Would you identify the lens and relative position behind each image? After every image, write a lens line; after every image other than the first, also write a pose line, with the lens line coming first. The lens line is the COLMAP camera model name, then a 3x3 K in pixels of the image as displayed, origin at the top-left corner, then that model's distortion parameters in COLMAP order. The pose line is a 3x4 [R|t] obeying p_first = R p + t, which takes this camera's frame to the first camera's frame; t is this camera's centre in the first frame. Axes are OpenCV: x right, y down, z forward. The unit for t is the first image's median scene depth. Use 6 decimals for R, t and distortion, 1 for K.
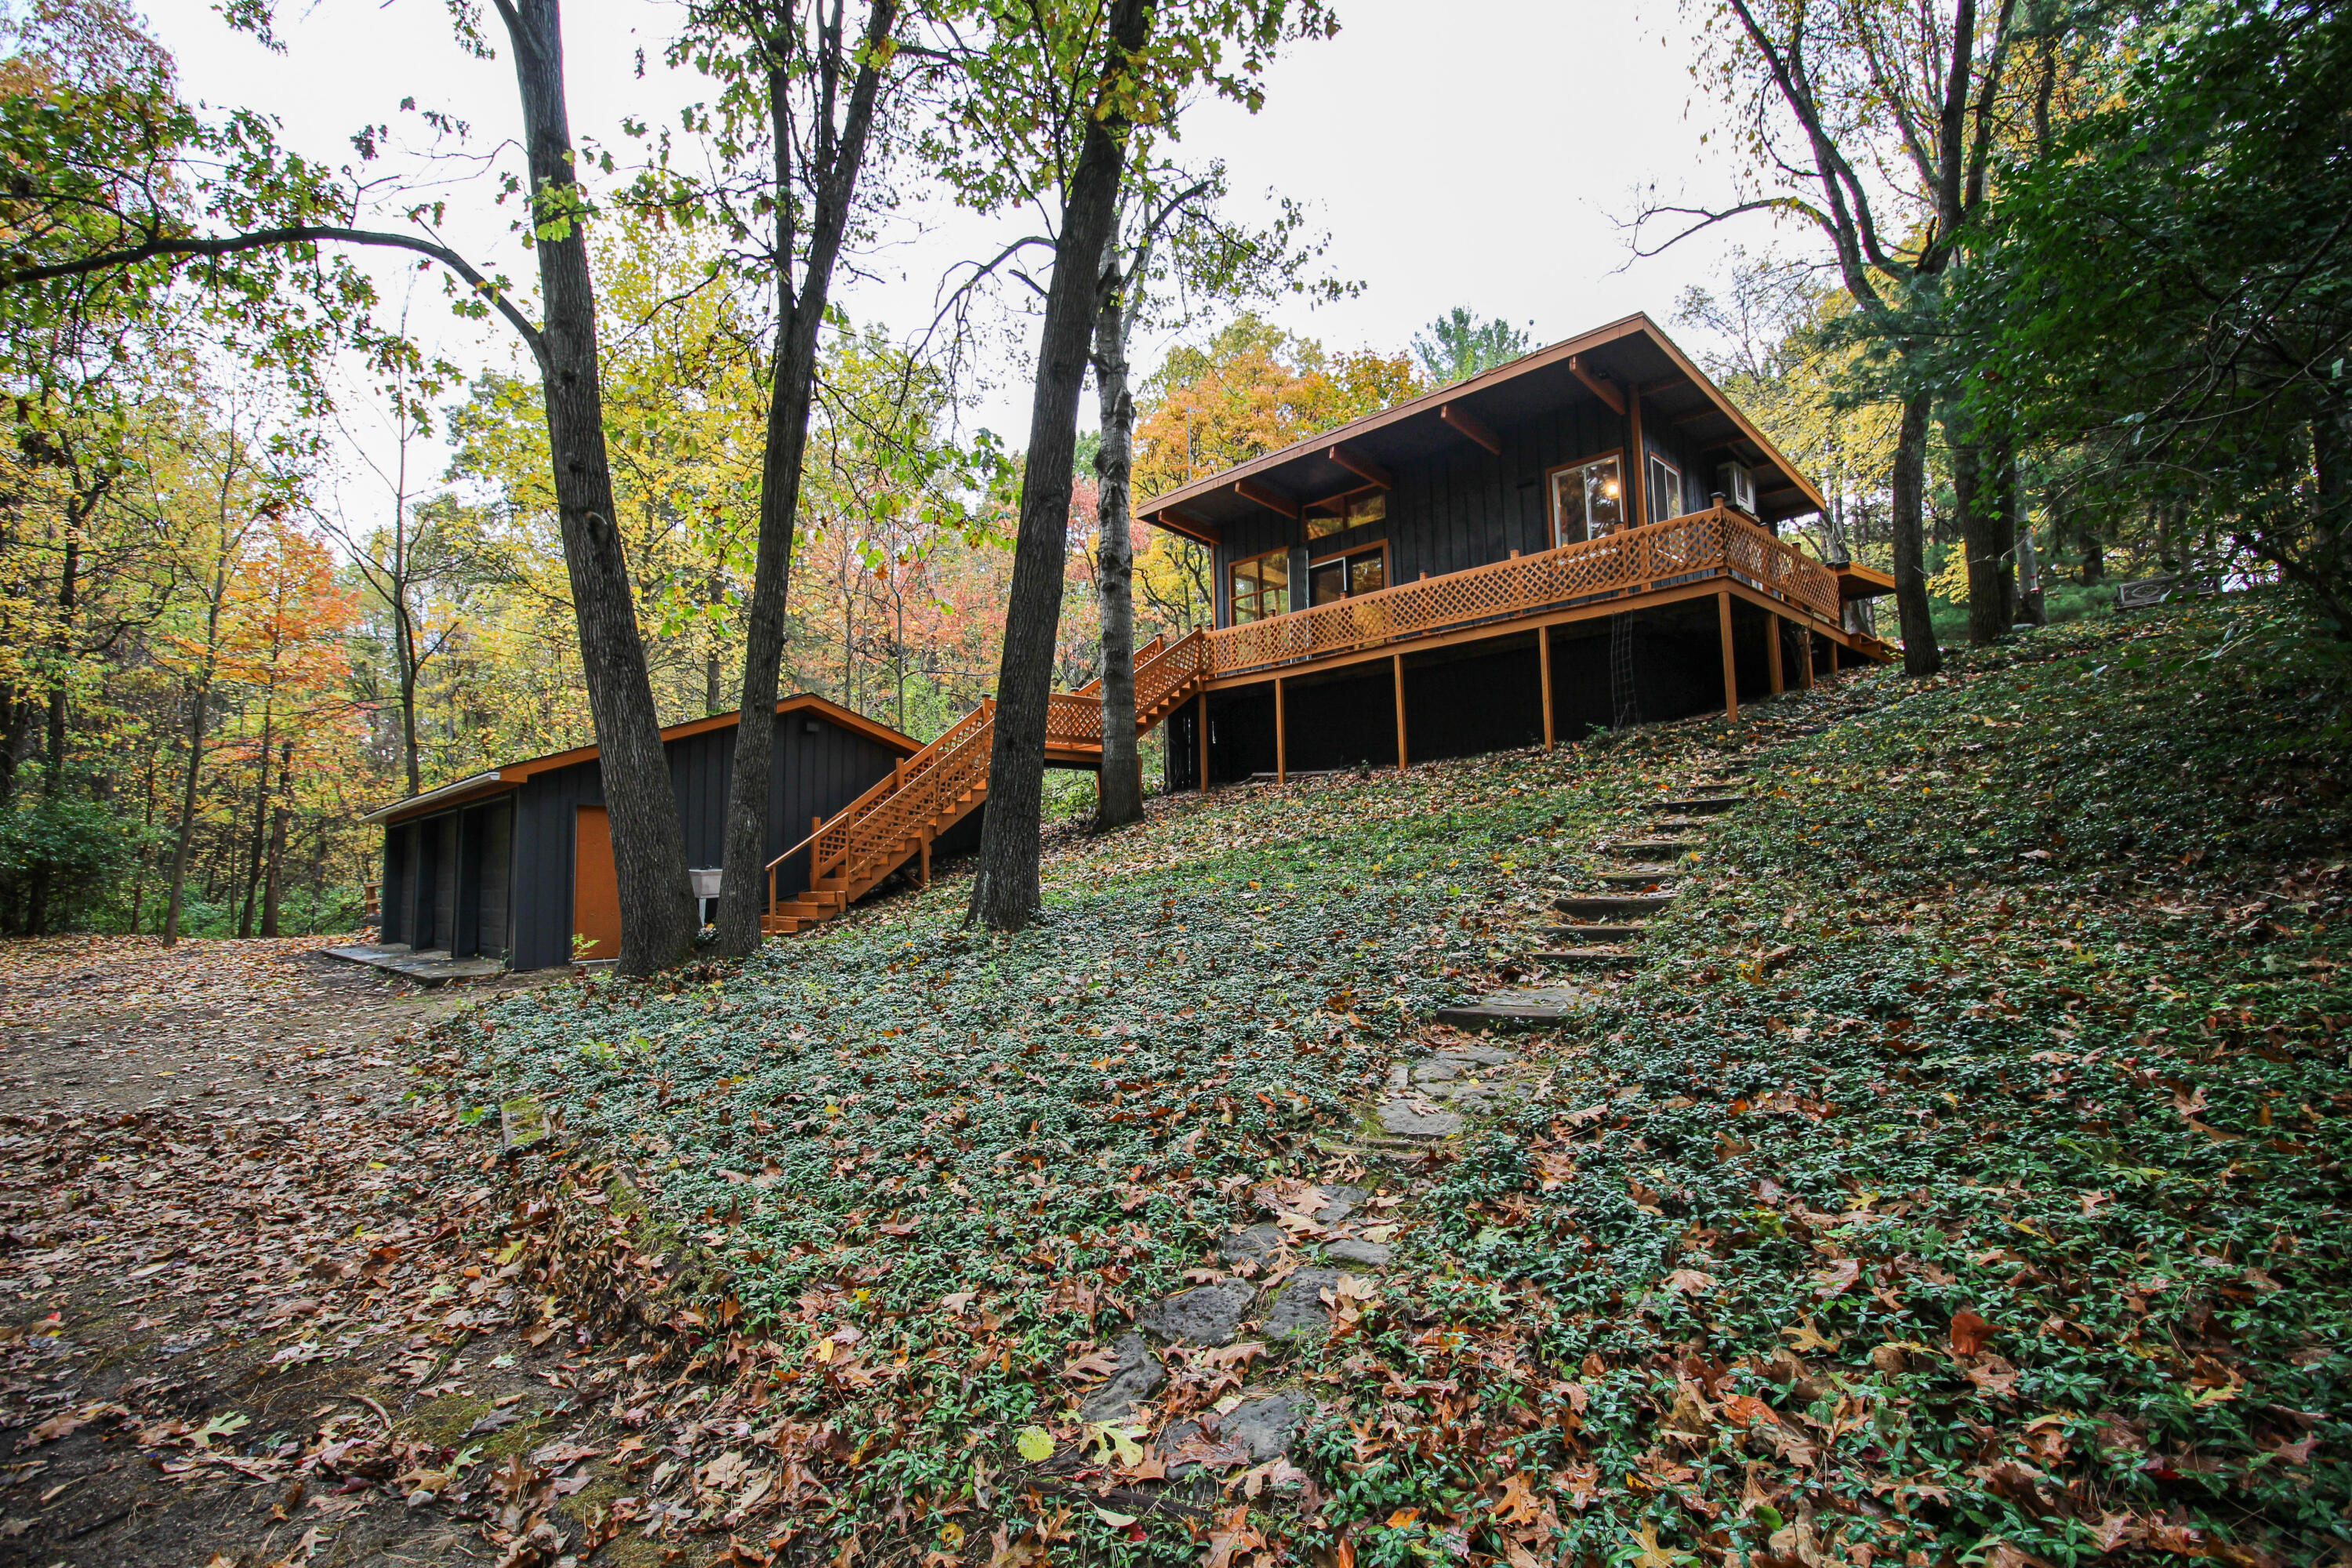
lens RADIAL K [[1088.4, 0, 1180.5], [0, 1088.4, 772.6], [0, 0, 1]] dist [-0.000056, -0.012672]
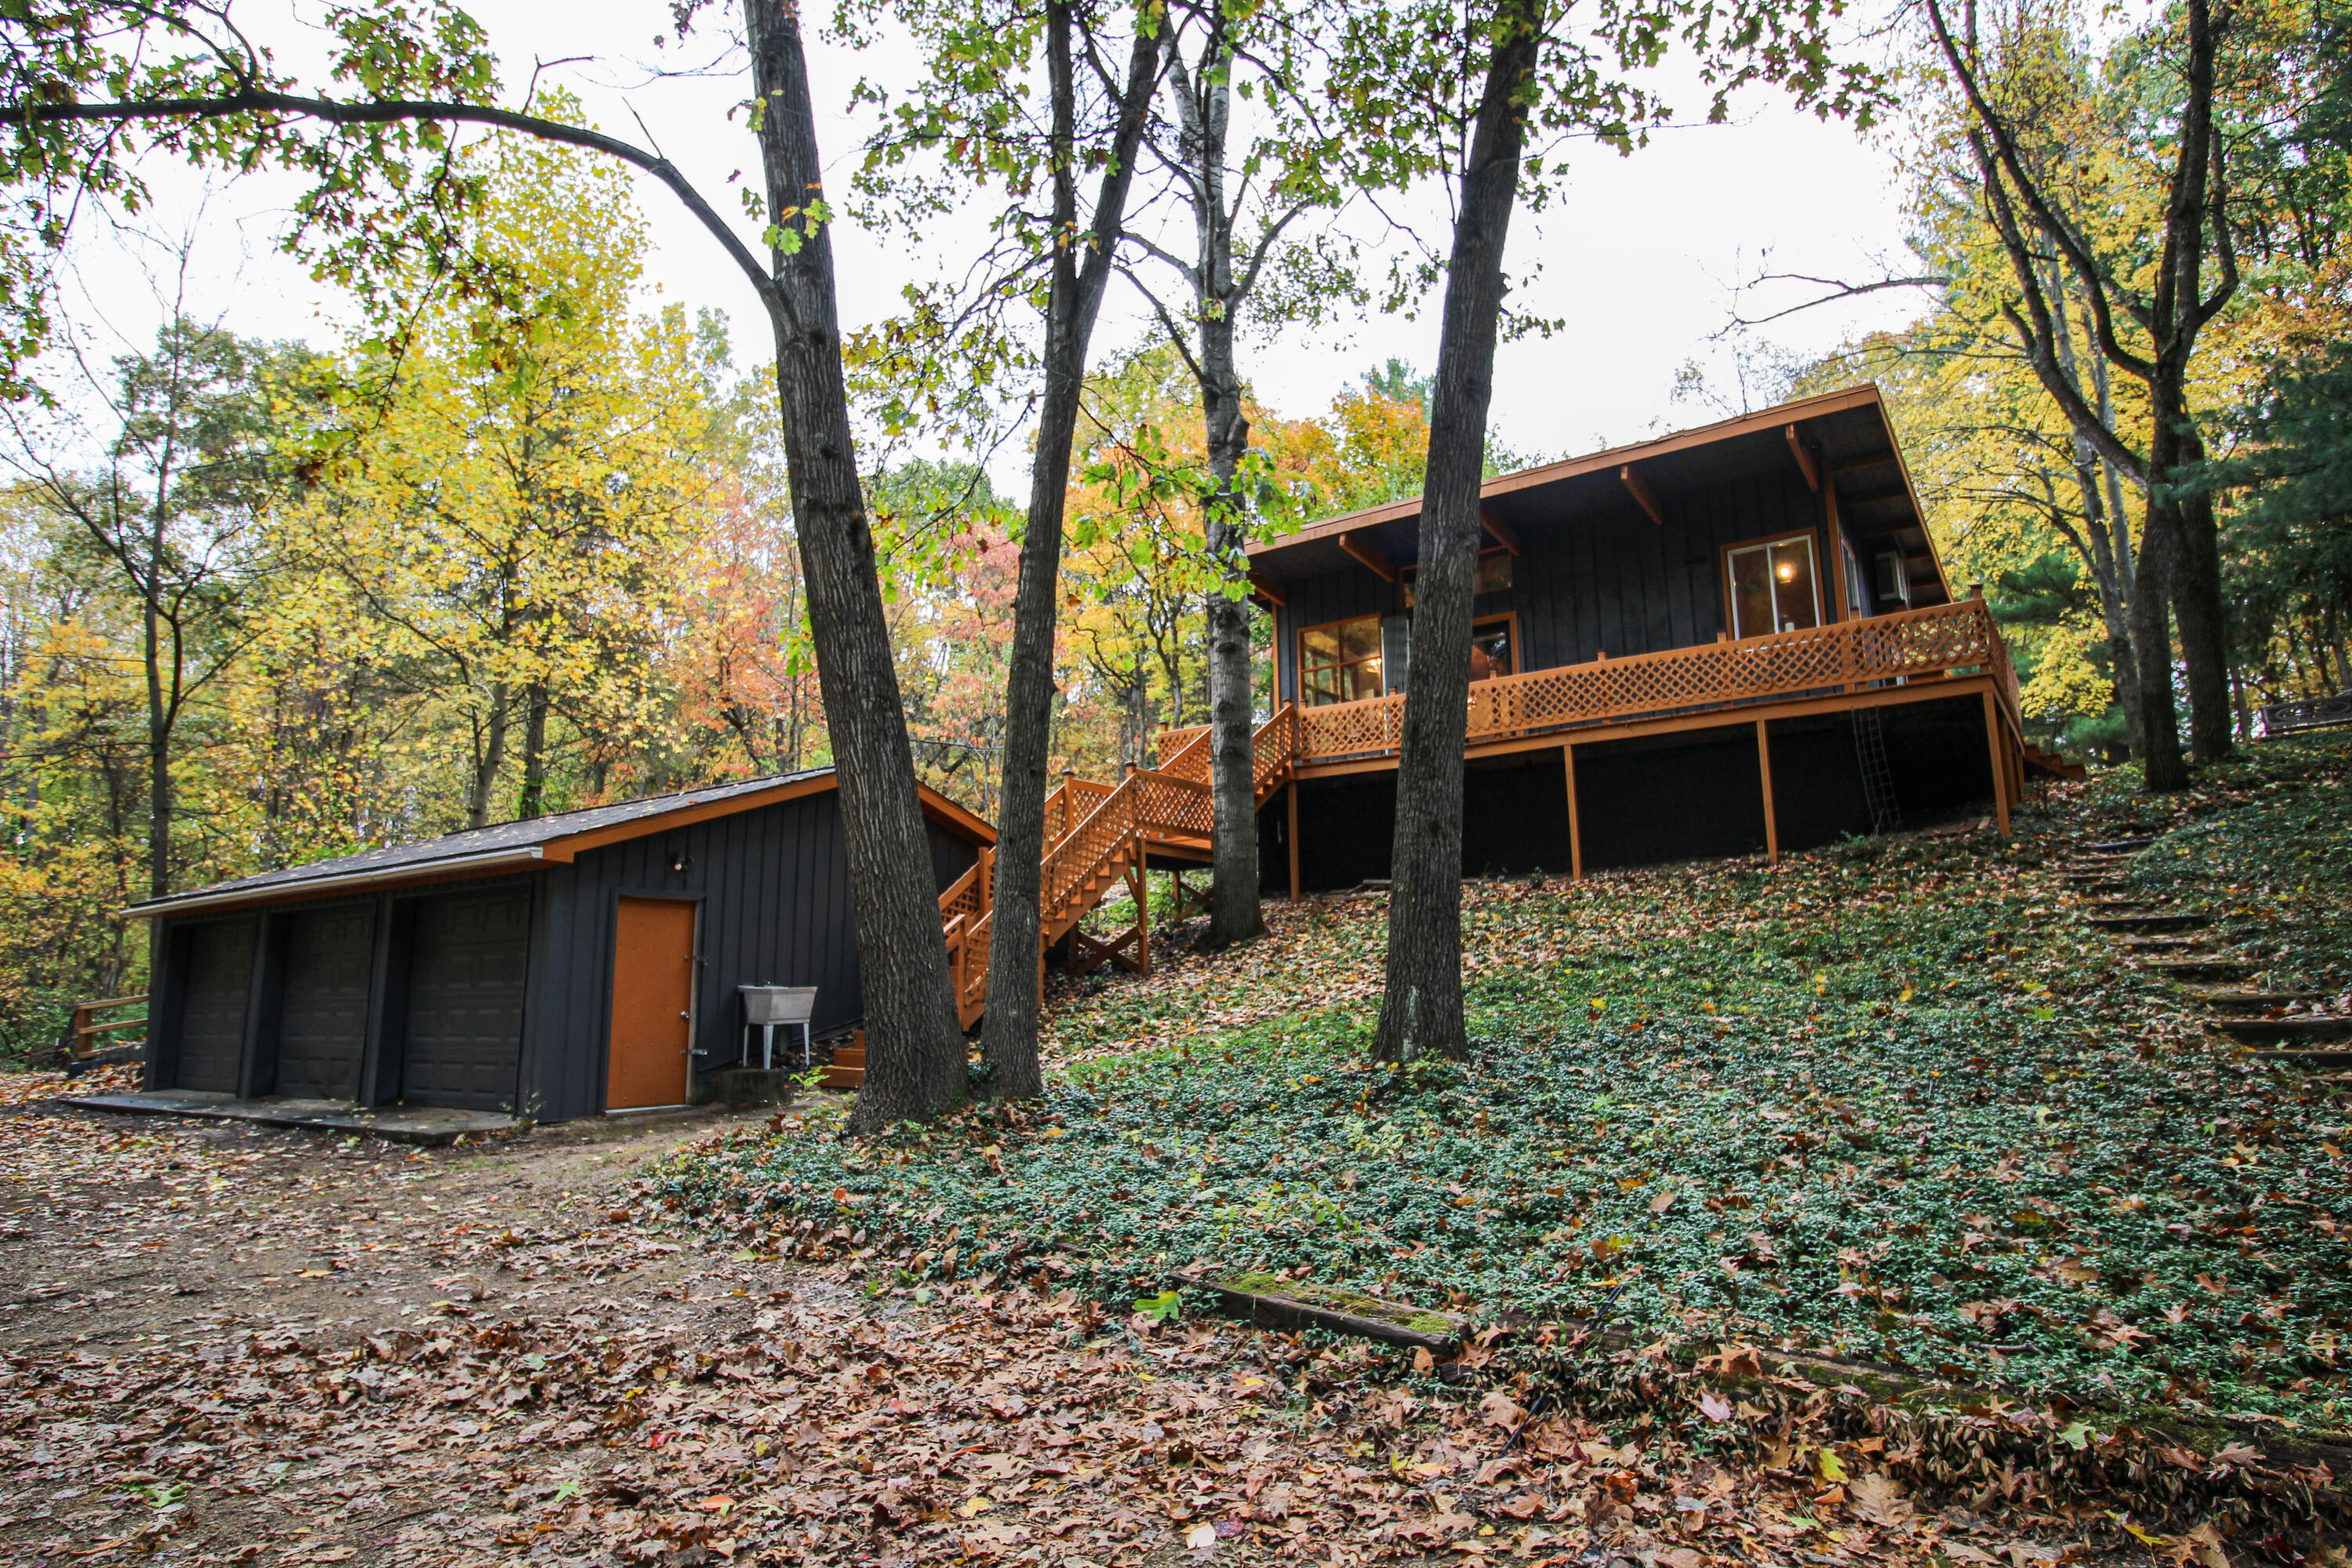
lens RADIAL K [[1327.3, 0, 1174.8], [0, 1327.3, 774.6], [0, 0, 1]] dist [-0.002937, -0.001544]
pose [[0.984222, 0.040649, 0.172204, -0.292638], [-0.025863, 0.995850, -0.087254, 0.014369], [-0.175036, 0.081423, 0.981189, 0.031353]]
